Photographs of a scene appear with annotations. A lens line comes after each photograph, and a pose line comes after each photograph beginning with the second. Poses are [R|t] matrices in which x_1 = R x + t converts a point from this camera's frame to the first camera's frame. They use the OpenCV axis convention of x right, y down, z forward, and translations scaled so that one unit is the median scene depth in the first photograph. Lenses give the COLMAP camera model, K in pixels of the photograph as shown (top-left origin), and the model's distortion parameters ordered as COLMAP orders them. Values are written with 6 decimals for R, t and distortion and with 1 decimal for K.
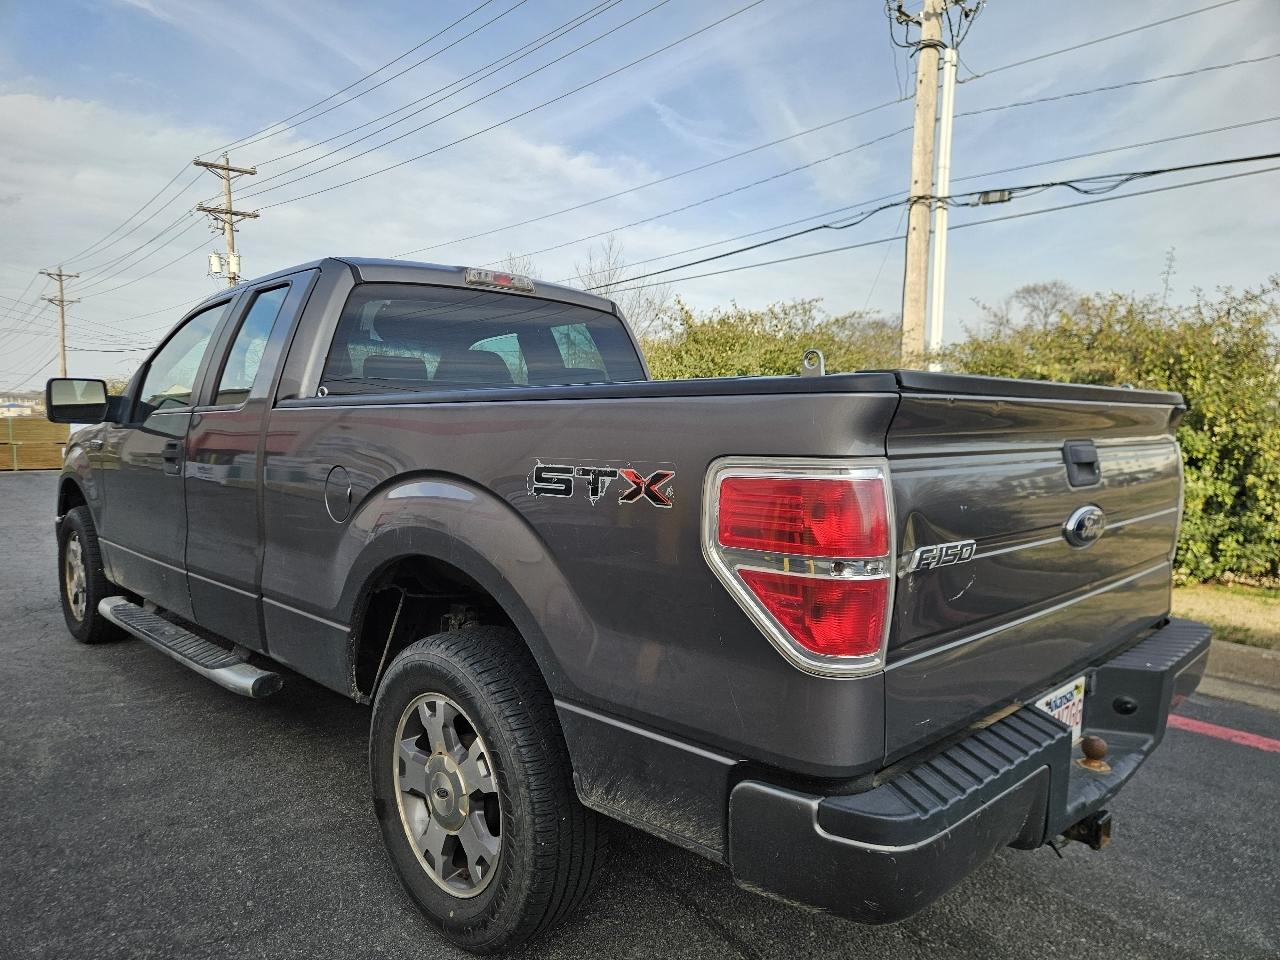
lens RADIAL K [[865.9, 0, 620.7], [0, 865.9, 484.7], [0, 0, 1]] dist [0.072006, -0.056559]
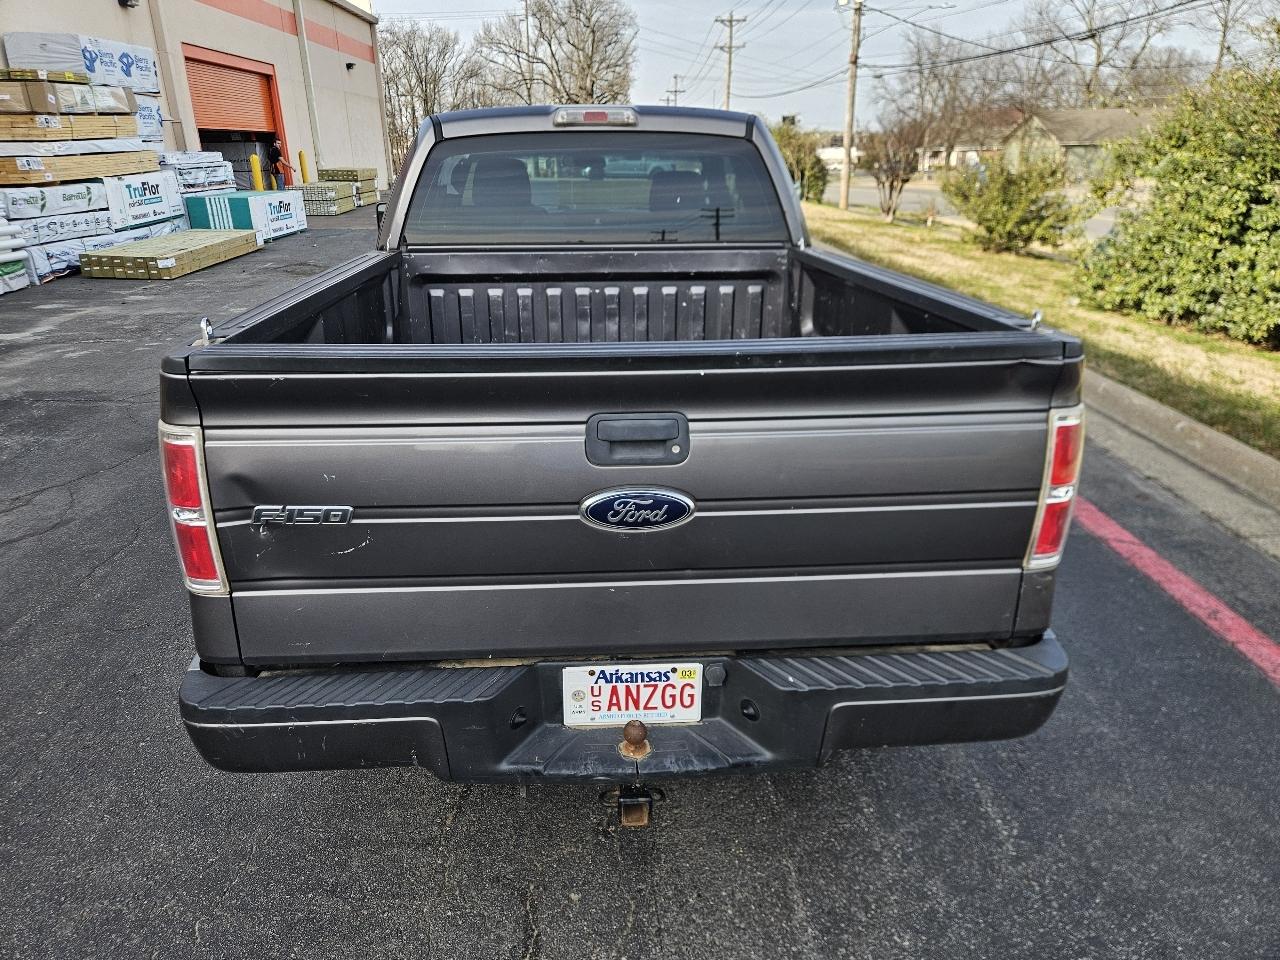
lens RADIAL K [[863.9, 0, 614.8], [0, 863.9, 478.0], [0, 0, 1]] dist [0.074994, -0.058132]
pose [[0.757169, 0.218740, -0.615506, 0.888332], [-0.040188, 0.956080, 0.290337, -0.199814], [0.651982, -0.195098, 0.732705, 0.304649]]
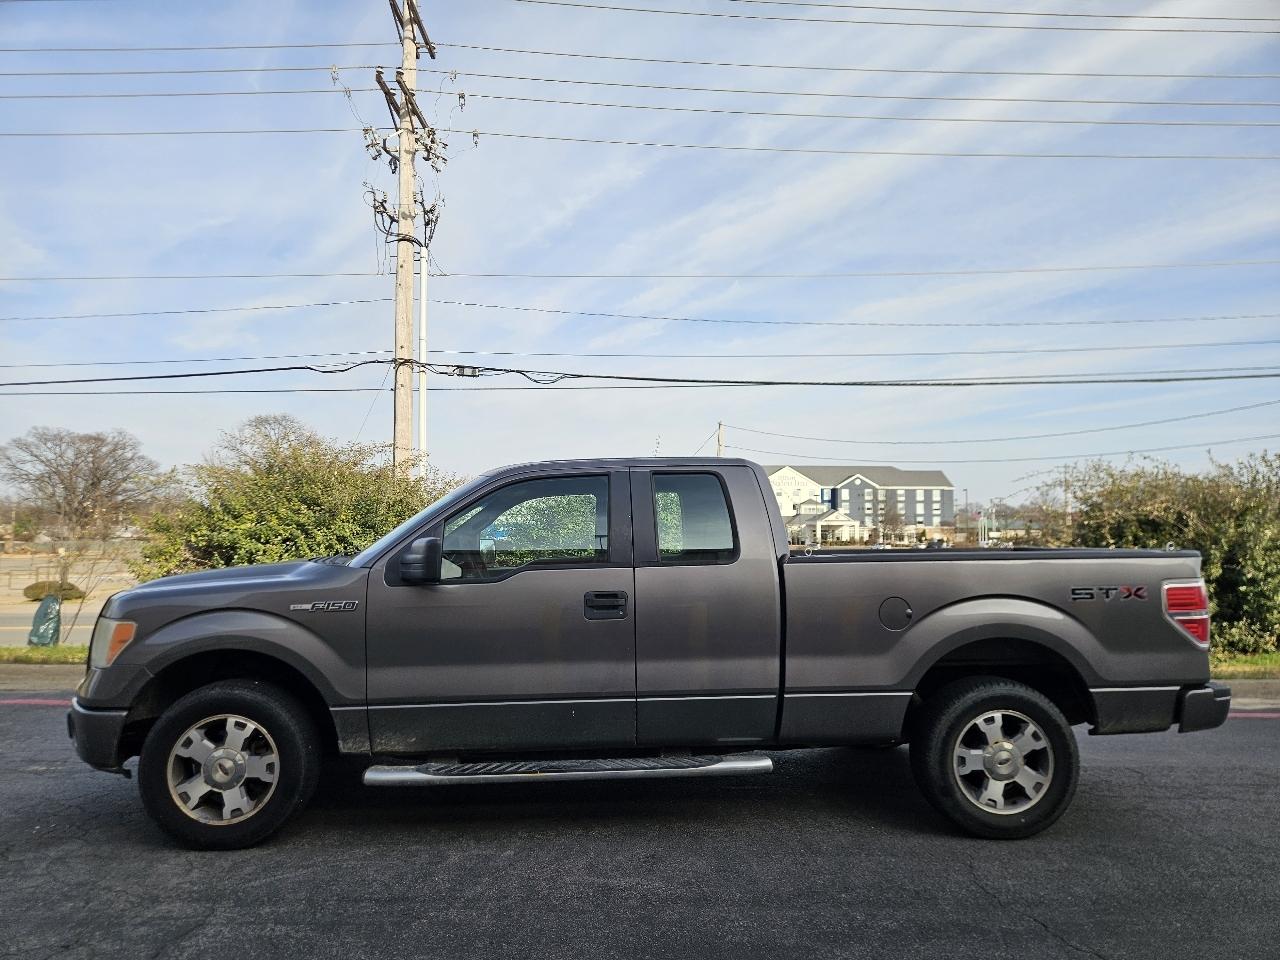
lens RADIAL K [[886.0, 0, 605.9], [0, 886.0, 485.9], [0, 0, 1]] dist [0.023750, -0.000774]
pose [[0.641321, 0.035618, 0.766445, -2.177253], [0.068047, 0.992345, -0.103054, -0.105168], [-0.764249, 0.118245, 0.633989, 0.328857]]
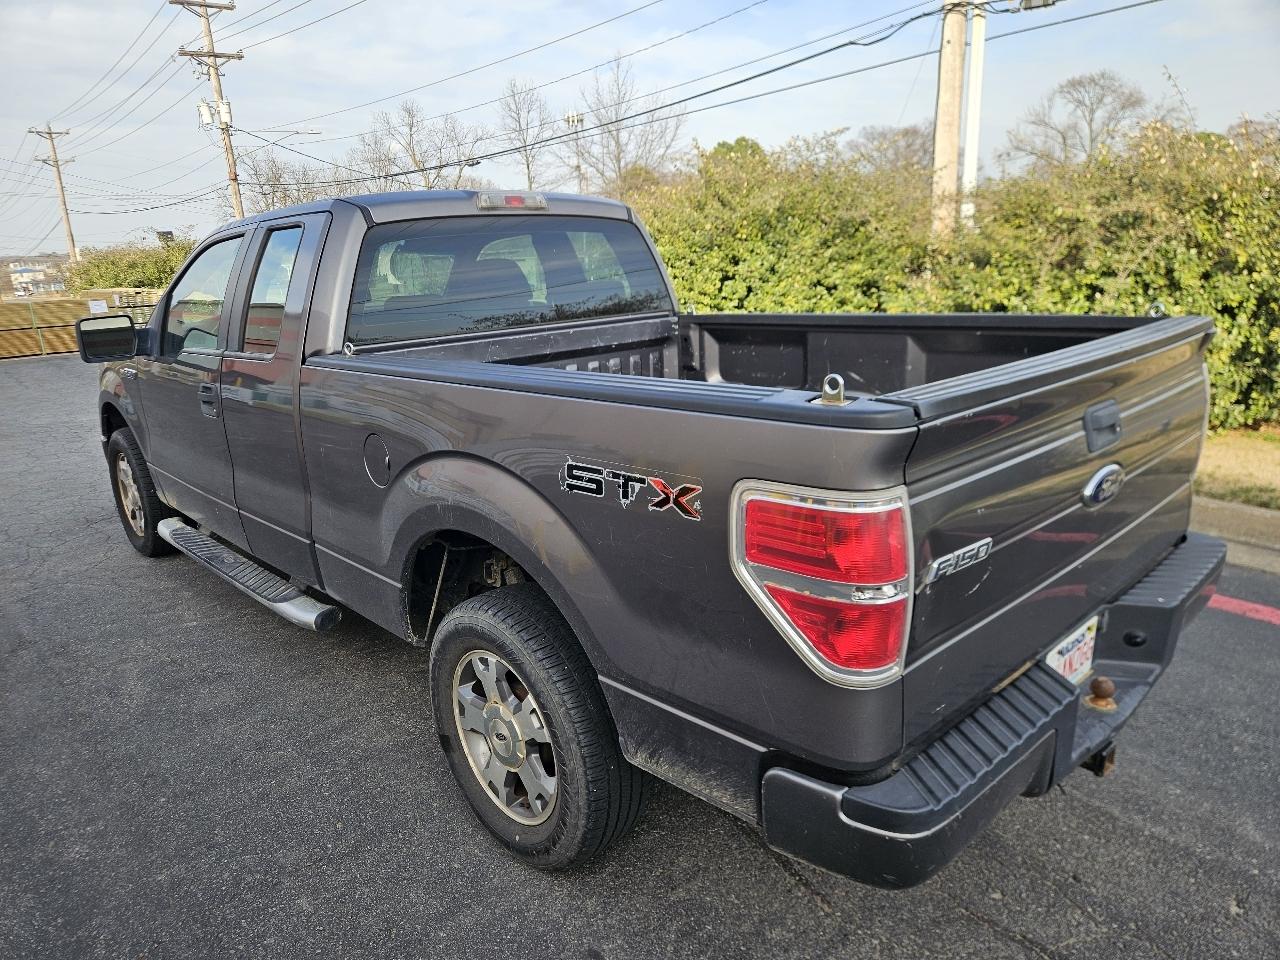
lens RADIAL K [[866.5, 0, 618.0], [0, 866.5, 478.2], [0, 0, 1]] dist [0.074714, -0.058803]
pose [[0.998188, -0.048240, -0.035953, -0.000014], [0.053914, 0.982434, 0.178654, -0.149399], [0.026704, -0.180268, 0.983255, -0.021536]]
